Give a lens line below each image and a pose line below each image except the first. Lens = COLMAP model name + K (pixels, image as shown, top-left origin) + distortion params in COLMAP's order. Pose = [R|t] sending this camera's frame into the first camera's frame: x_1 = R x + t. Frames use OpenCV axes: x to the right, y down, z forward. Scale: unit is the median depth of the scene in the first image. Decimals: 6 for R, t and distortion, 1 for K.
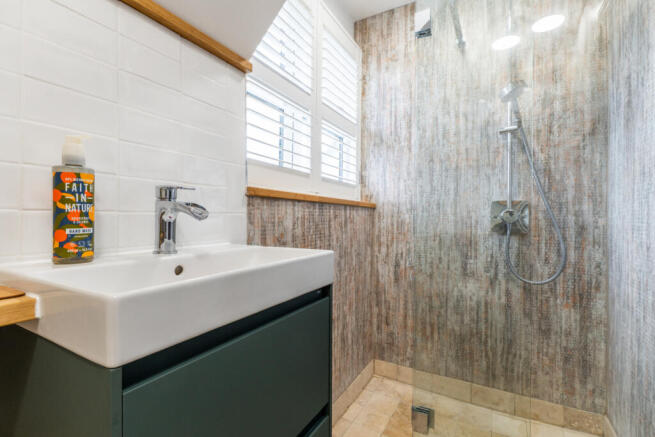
lens RADIAL K [[300.0, 0, 327.3], [0, 300.0, 220.0], [0, 0, 1]] dist [0.001432, 0.000009]
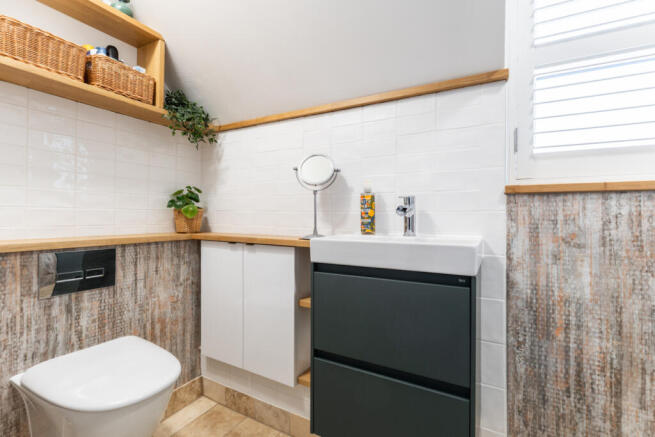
lens RADIAL K [[300.0, 0, 327.0], [0, 300.0, 216.9], [0, 0, 1]] dist [0.001432, 0.000009]
pose [[0.013006, -0.002882, -0.999911, 0.736447], [-0.014816, 0.999886, -0.003075, 0.011732], [0.999806, 0.014855, 0.012961, 0.323714]]
